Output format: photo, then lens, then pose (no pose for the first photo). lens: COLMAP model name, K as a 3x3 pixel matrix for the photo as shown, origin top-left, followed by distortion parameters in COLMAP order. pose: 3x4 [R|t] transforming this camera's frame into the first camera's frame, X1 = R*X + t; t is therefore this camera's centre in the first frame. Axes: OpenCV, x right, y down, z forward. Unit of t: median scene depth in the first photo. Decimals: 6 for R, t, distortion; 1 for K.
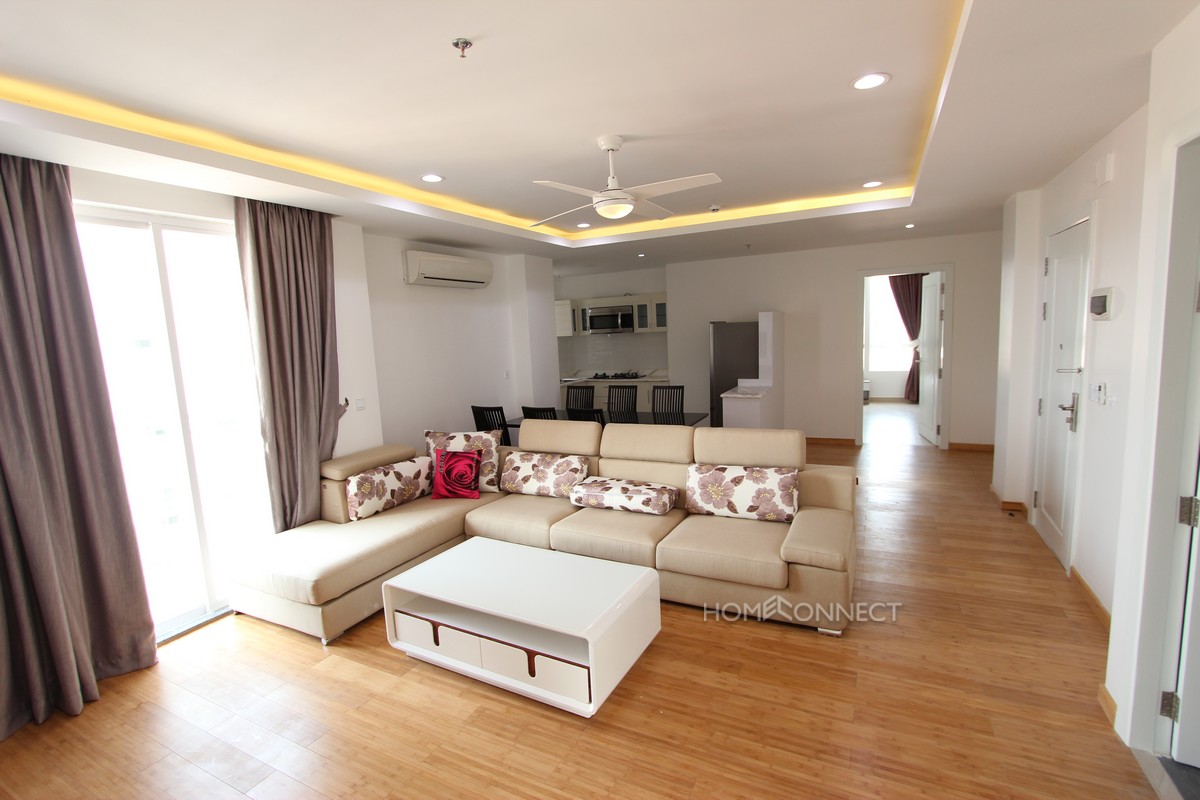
lens RADIAL K [[557.5, 0, 600.0], [0, 557.5, 400.0], [0, 0, 1]] dist [-0.011186, 0.000167]
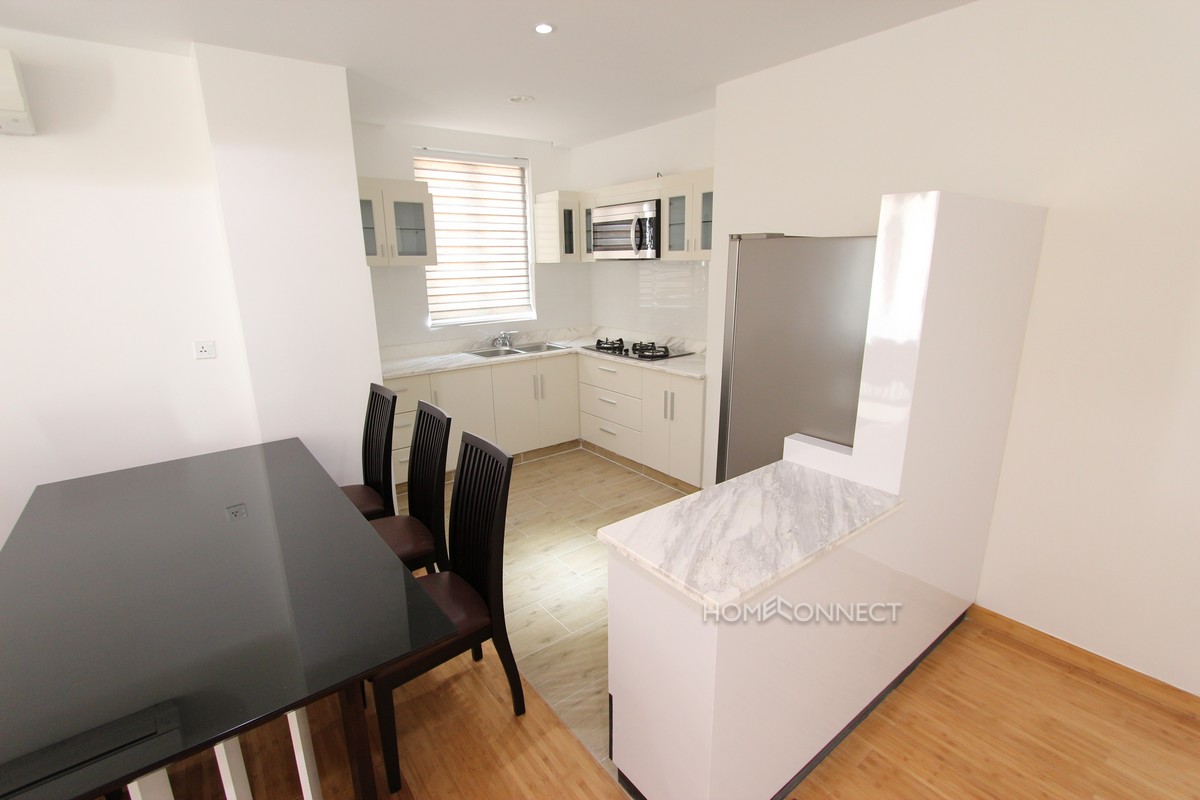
lens RADIAL K [[557.5, 0, 600.0], [0, 557.5, 400.0], [0, 0, 1]] dist [-0.011186, 0.000167]
pose [[0.899301, 0.139519, -0.414477, 0.279604], [-0.079461, 0.984099, 0.158853, -0.096103], [0.430050, -0.109922, 0.896088, 0.694794]]
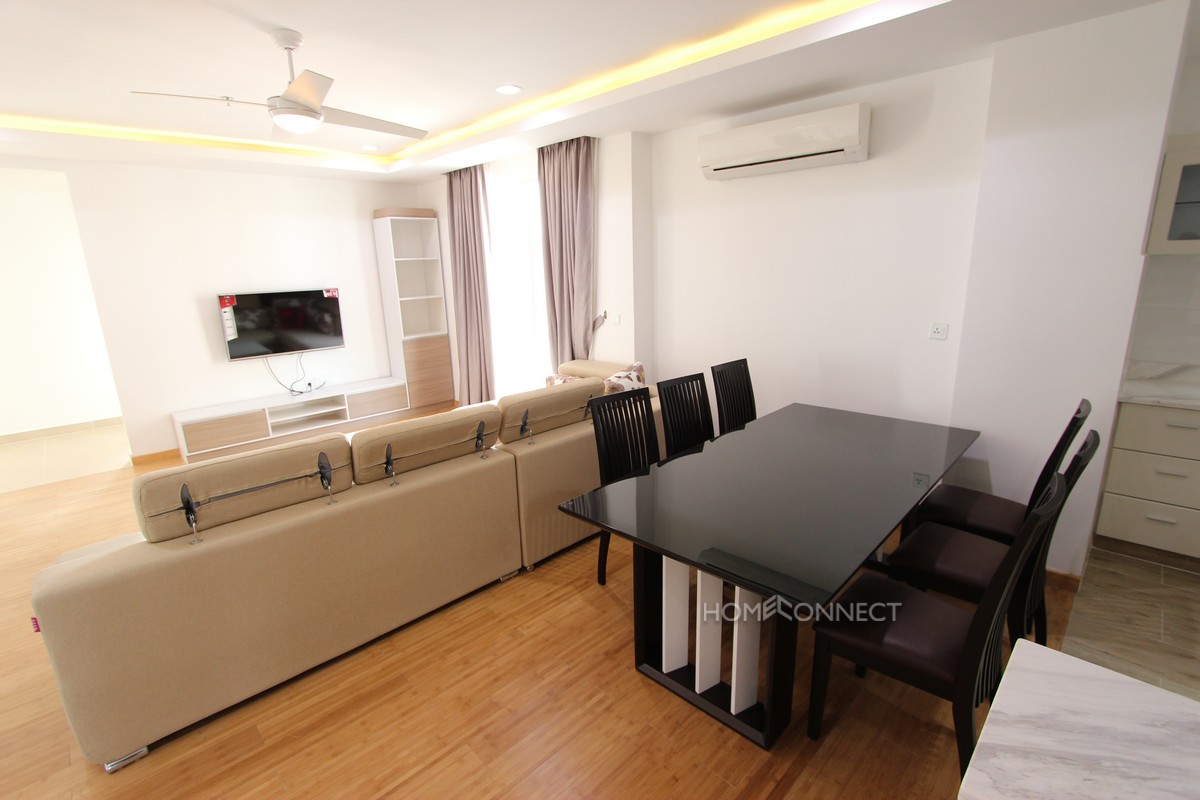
lens RADIAL K [[557.5, 0, 600.0], [0, 557.5, 400.0], [0, 0, 1]] dist [-0.011186, 0.000167]
pose [[-0.316631, 0.280099, -0.906250, 0.355773], [-0.078790, 0.944339, 0.319399, -0.114107], [0.945271, 0.172535, -0.276938, 0.810361]]
